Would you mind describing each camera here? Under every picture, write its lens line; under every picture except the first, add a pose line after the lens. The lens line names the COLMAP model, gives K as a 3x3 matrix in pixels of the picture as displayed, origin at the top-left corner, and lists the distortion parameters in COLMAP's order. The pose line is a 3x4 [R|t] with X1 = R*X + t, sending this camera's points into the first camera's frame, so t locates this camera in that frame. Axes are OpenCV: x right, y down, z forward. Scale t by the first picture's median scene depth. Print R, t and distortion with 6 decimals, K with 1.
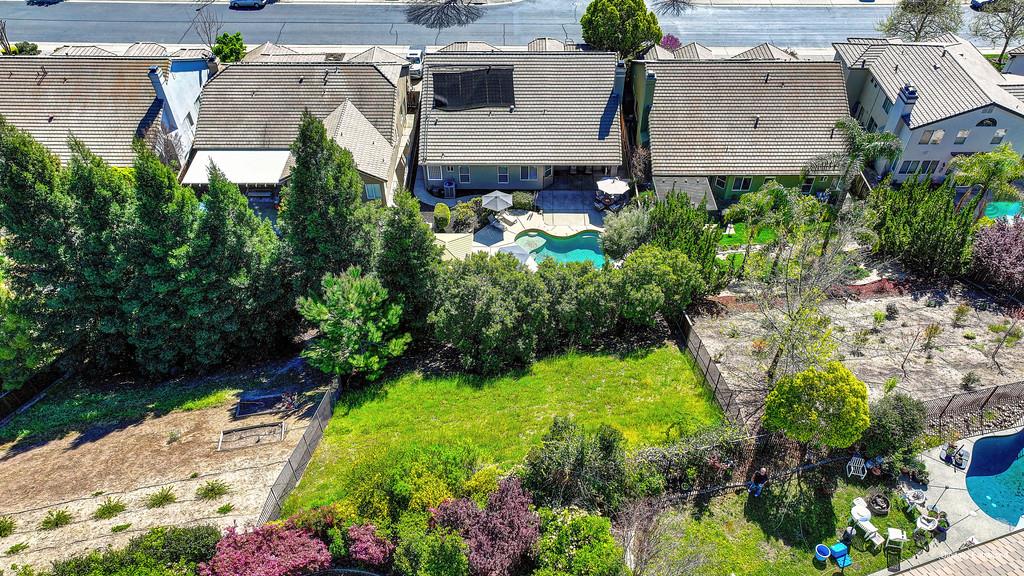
lens RADIAL K [[730.4, 0, 516.0], [0, 730.4, 291.8], [0, 0, 1]] dist [0.000209, 0.009800]
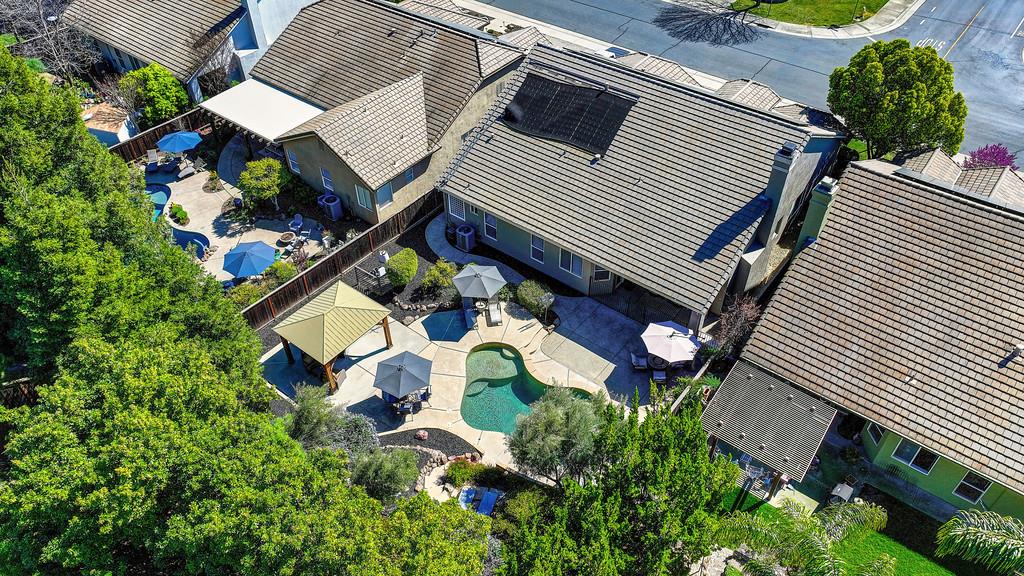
lens RADIAL K [[730.4, 0, 512.5], [0, 730.4, 284.7], [0, 0, 1]] dist [0.000209, 0.009800]
pose [[0.792906, 0.412592, -0.448406, 0.272920], [-0.425985, 0.901511, 0.076248, -0.177391], [0.435703, 0.130557, 0.890572, 0.442252]]
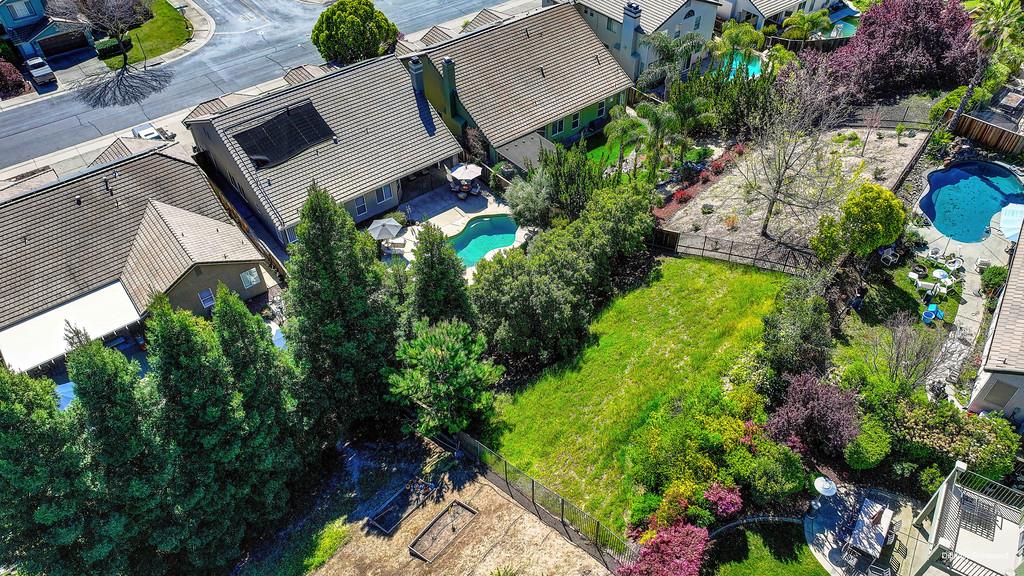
lens RADIAL K [[730.4, 0, 522.4], [0, 730.4, 289.1], [0, 0, 1]] dist [0.000209, 0.009800]
pose [[0.777000, -0.443706, 0.446538, -0.339926], [0.447125, 0.888326, 0.104670, -0.071399], [-0.443114, 0.118330, 0.888621, 0.073689]]
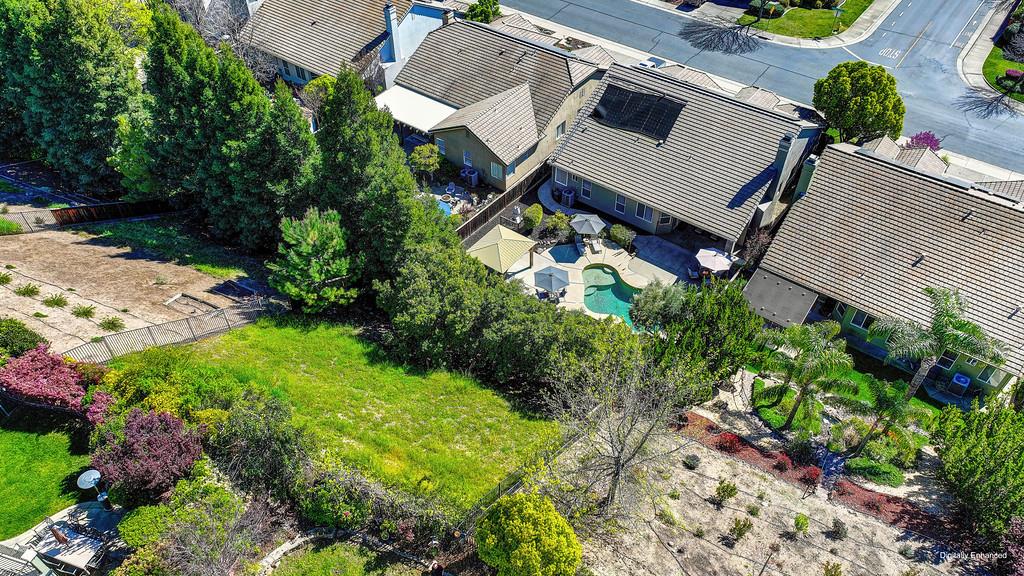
lens RADIAL K [[730.4, 0, 511.4], [0, 730.4, 286.8], [0, 0, 1]] dist [0.000209, 0.009800]
pose [[0.805188, 0.418701, -0.419955, 0.325247], [-0.419614, 0.902671, 0.095441, -0.096973], [0.419042, 0.099371, 0.902512, 0.091597]]
